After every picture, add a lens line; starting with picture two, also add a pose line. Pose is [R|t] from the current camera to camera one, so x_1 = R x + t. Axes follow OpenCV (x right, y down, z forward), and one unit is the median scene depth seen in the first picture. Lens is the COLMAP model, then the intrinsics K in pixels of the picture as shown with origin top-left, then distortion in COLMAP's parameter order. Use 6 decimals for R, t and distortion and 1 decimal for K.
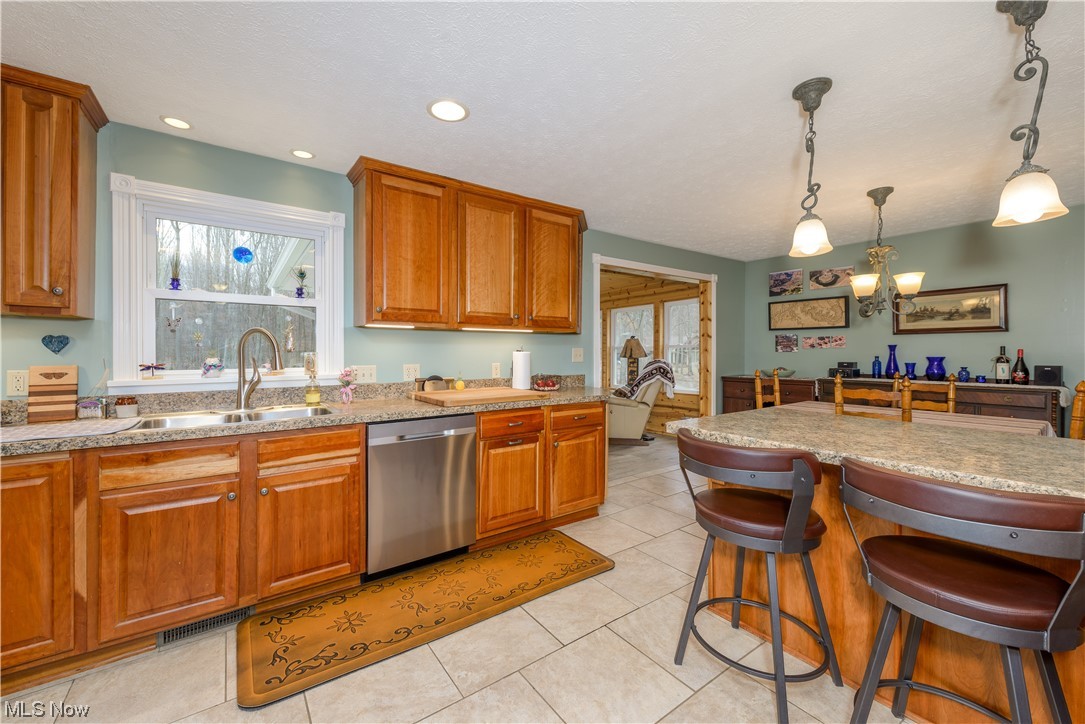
lens RADIAL K [[424.9, 0, 532.7], [0, 424.9, 354.9], [0, 0, 1]] dist [-0.000981, -0.000262]
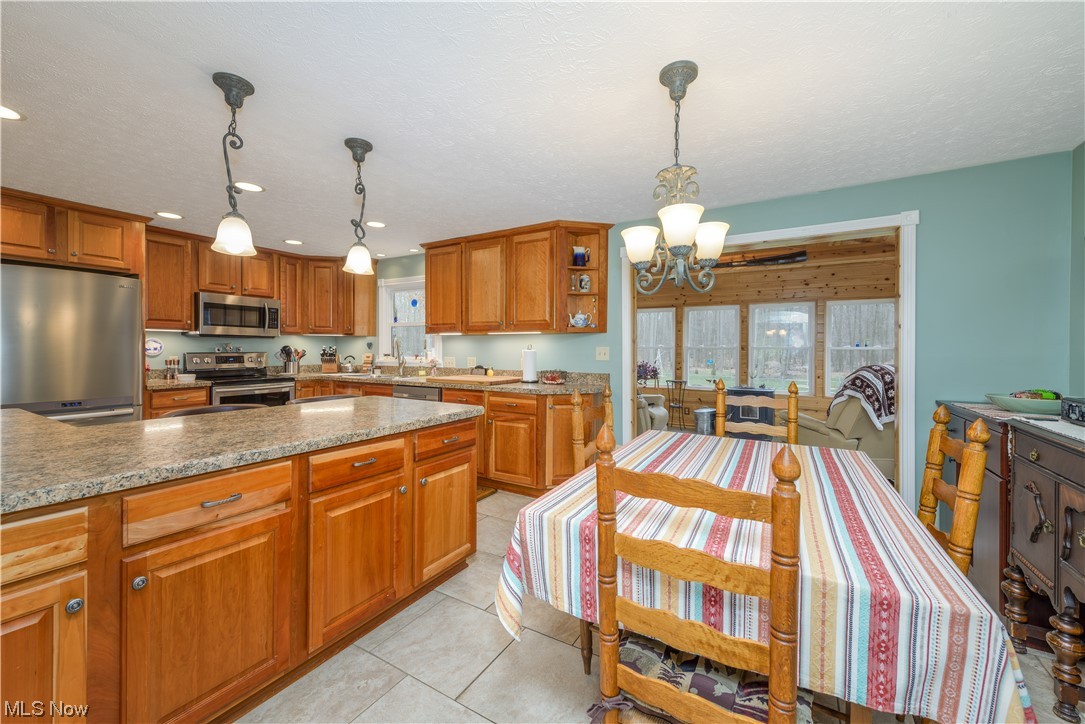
lens RADIAL K [[424.9, 0, 539.4], [0, 424.9, 353.4], [0, 0, 1]] dist [-0.000981, -0.000262]
pose [[0.402886, 0.012586, -0.915164, 1.213445], [-0.012358, 0.999889, 0.008311, -0.008456], [0.915167, 0.007961, 0.402997, 0.580802]]
